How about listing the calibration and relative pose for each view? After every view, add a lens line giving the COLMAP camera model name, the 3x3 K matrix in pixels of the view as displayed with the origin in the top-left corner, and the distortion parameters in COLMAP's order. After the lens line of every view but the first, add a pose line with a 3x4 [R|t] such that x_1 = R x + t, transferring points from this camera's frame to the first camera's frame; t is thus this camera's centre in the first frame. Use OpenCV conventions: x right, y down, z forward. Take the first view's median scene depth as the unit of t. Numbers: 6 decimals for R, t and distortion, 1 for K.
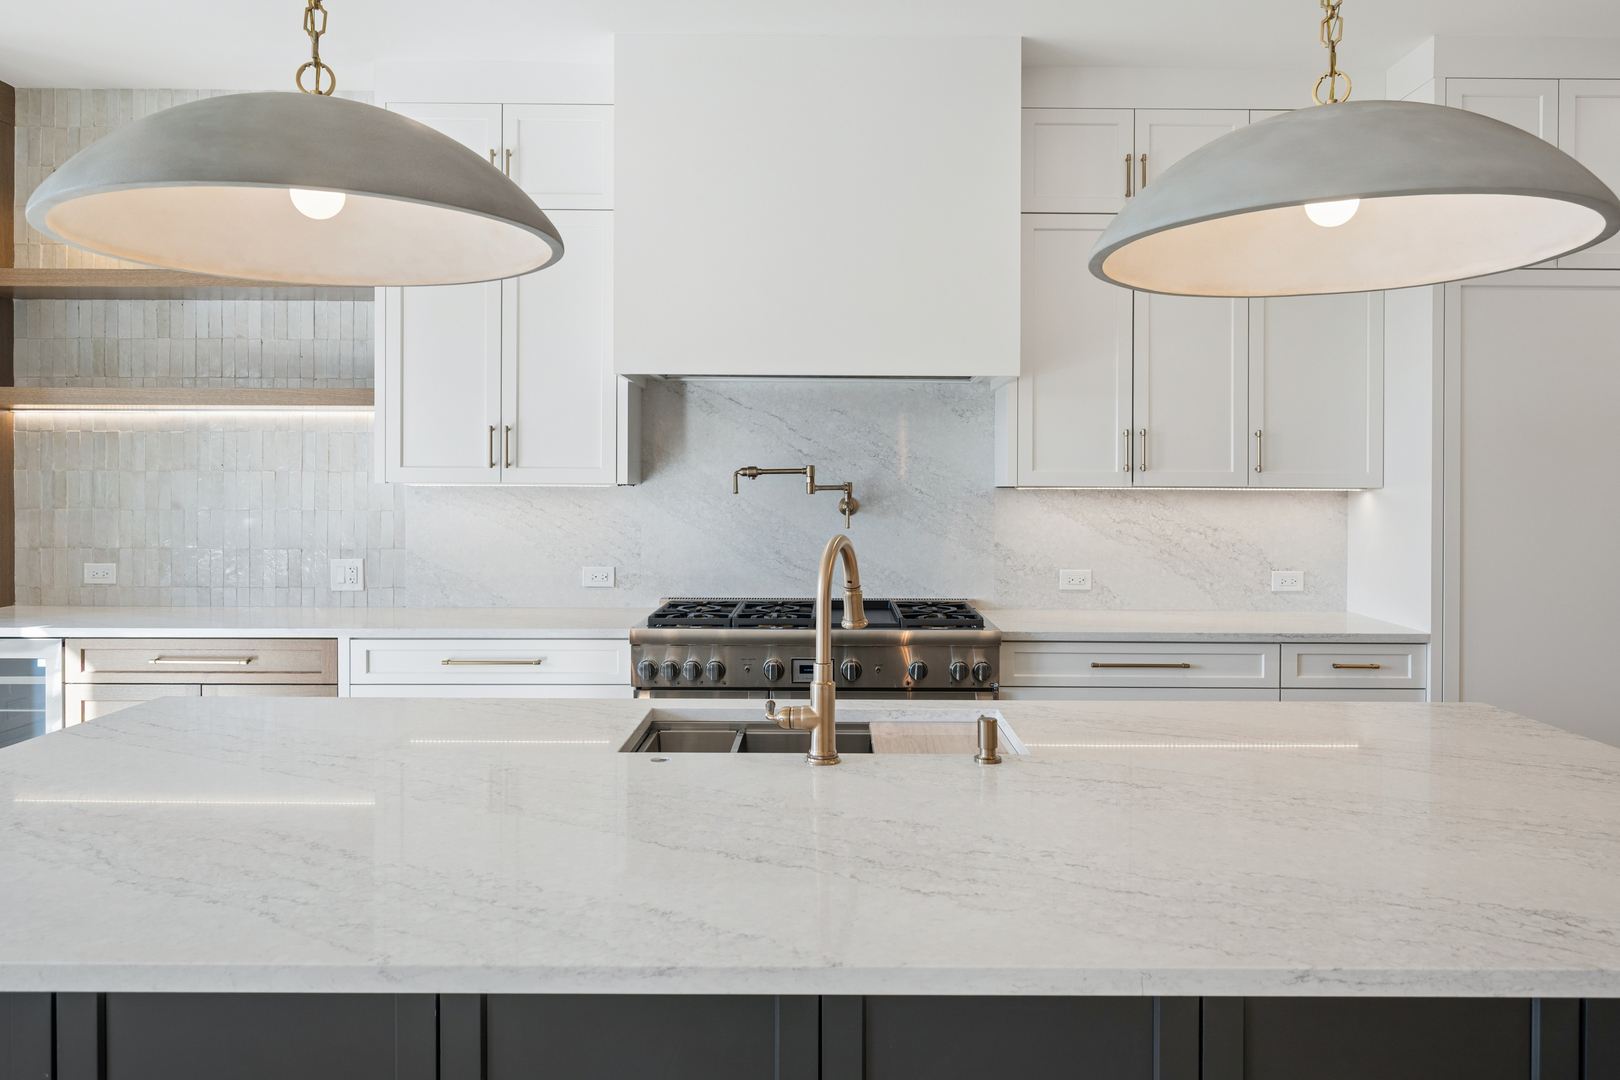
lens RADIAL K [[1097.2, 0, 817.9], [0, 1097.2, 495.9], [0, 0, 1]] dist [-0.010524, -0.003381]
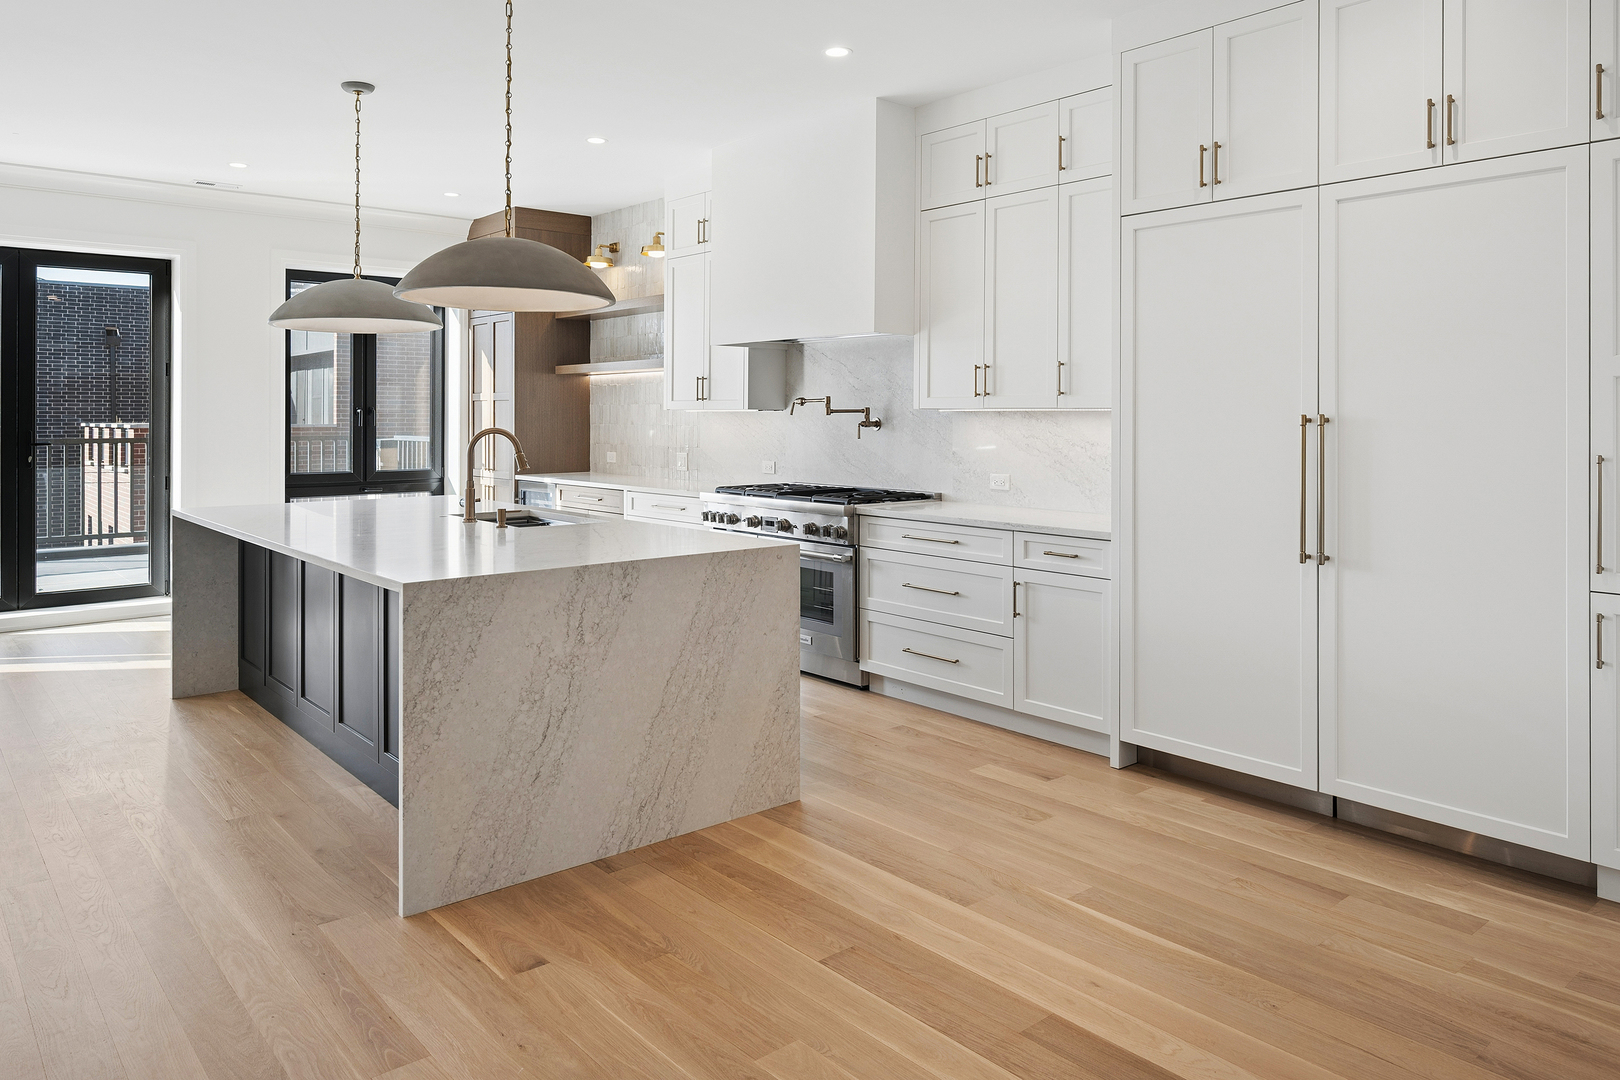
lens RADIAL K [[1092.3, 0, 803.7], [0, 1092.3, 420.6], [0, 0, 1]] dist [-0.007888, -0.001225]
pose [[0.643385, 0.000021, -0.765543, 1.070956], [-0.006473, 0.999964, -0.005413, 0.013513], [0.765515, 0.008438, 0.643363, 0.001855]]
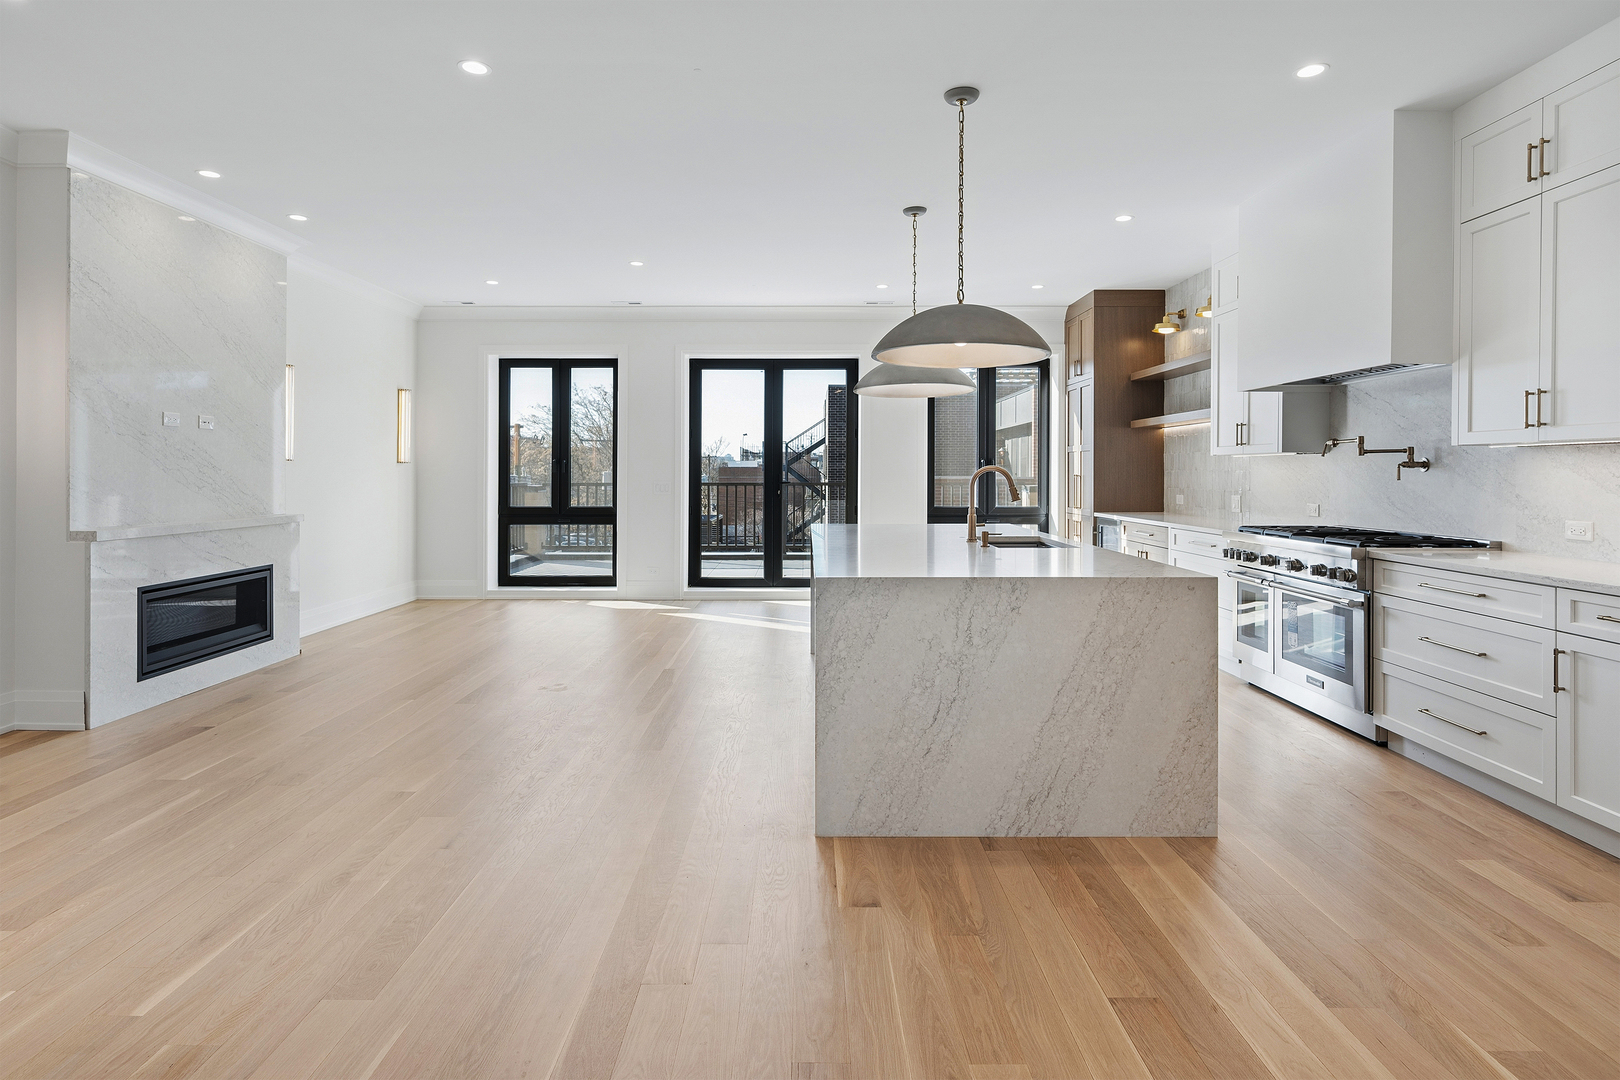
lens RADIAL K [[843.6, 0, 804.7], [0, 843.6, 476.3], [0, 0, 1]] dist [-0.003590, 0.000772]
pose [[-0.009964, -0.000411, -0.999950, 1.068204], [-0.011143, 0.999938, -0.000300, 0.032570], [0.999888, 0.011140, -0.009968, 0.254652]]
